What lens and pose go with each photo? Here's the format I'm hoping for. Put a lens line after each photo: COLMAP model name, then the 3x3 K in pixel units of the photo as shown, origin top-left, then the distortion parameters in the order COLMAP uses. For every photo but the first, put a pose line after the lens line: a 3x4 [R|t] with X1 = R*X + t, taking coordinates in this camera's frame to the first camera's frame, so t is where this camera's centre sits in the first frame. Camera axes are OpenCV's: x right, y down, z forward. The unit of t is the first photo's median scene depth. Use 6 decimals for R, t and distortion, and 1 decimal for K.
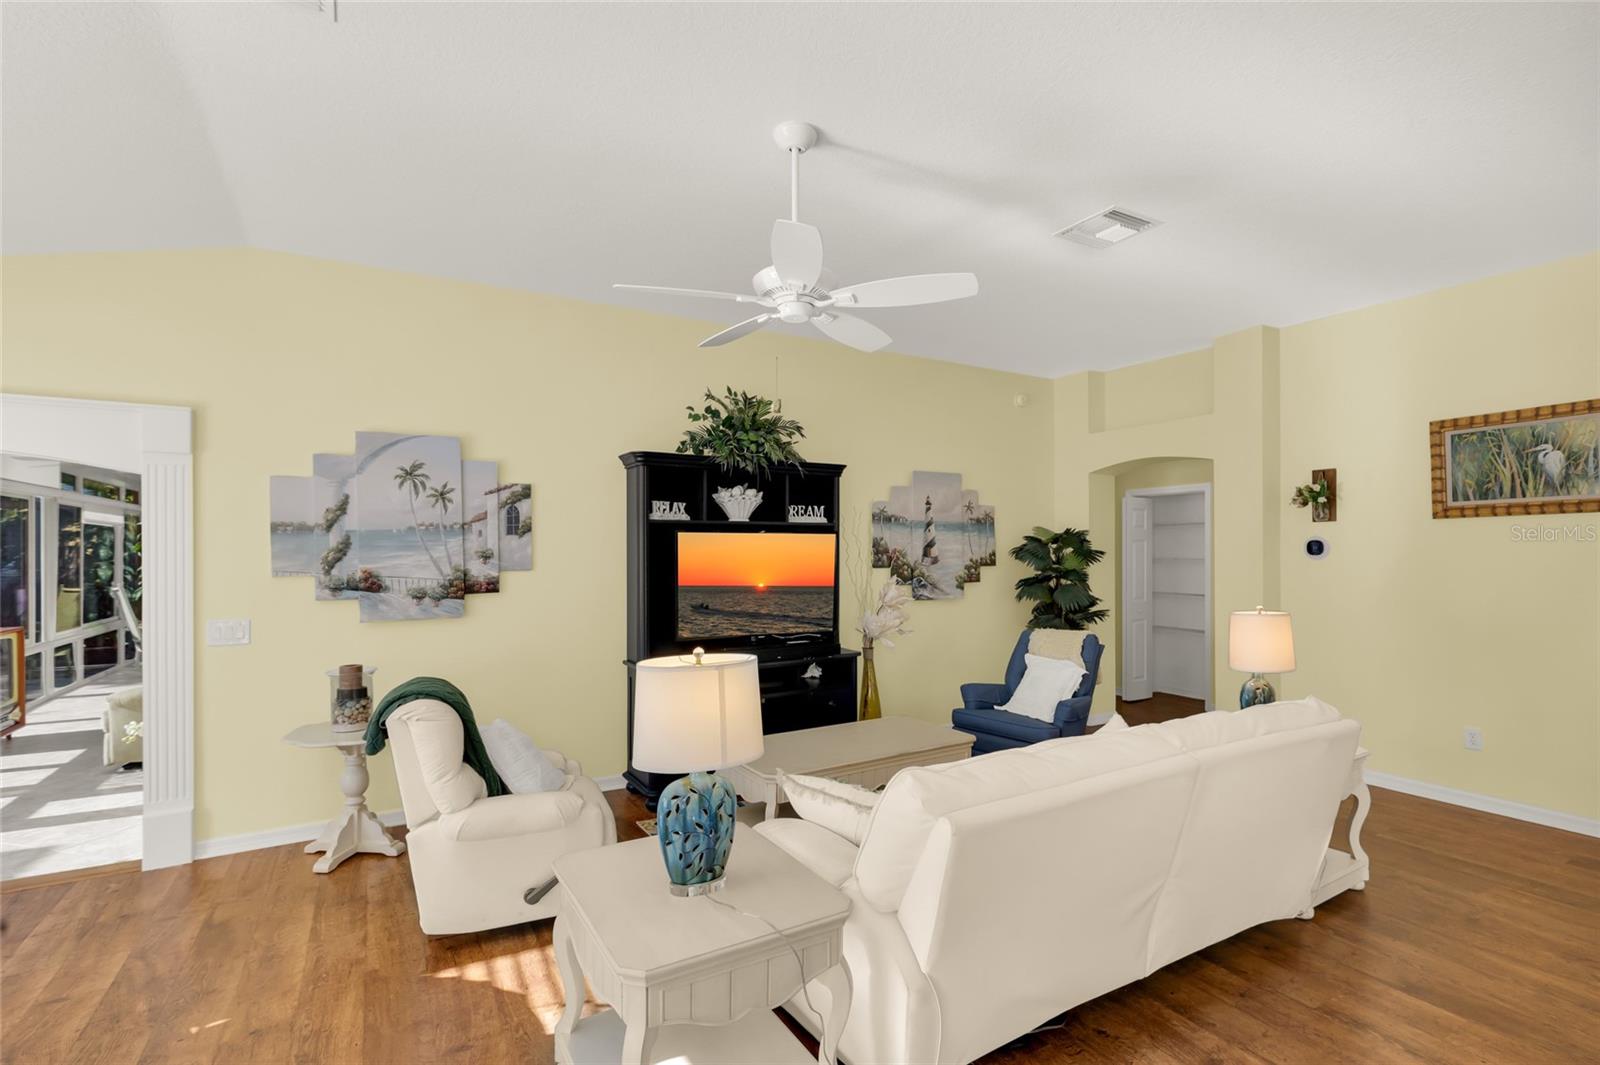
lens RADIAL K [[733.7, 0, 795.8], [0, 733.7, 549.9], [0, 0, 1]] dist [-0.000317, -0.000265]
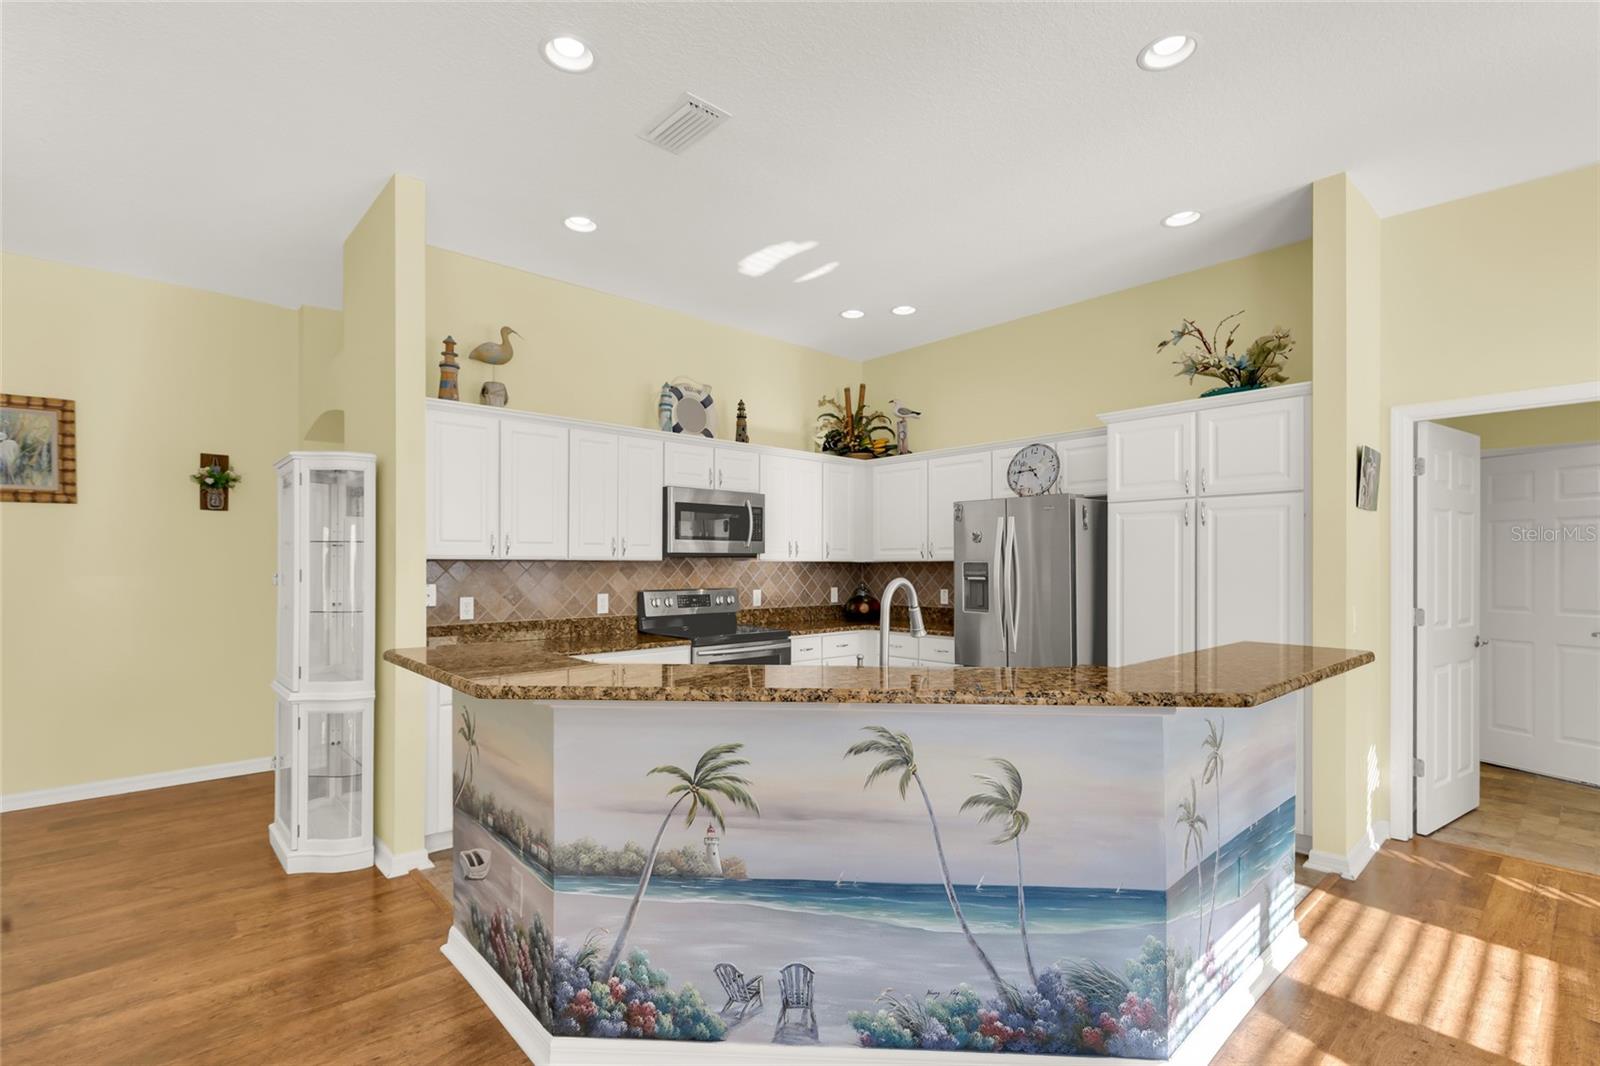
lens RADIAL K [[746.1, 0, 790.9], [0, 746.1, 562.7], [0, 0, 1]] dist [0.000467, -0.000070]
pose [[-0.208521, 0.001819, 0.978016, -0.180982], [-0.001339, 0.999997, -0.002146, 0.032263], [-0.978017, -0.001756, -0.208518, 0.143052]]
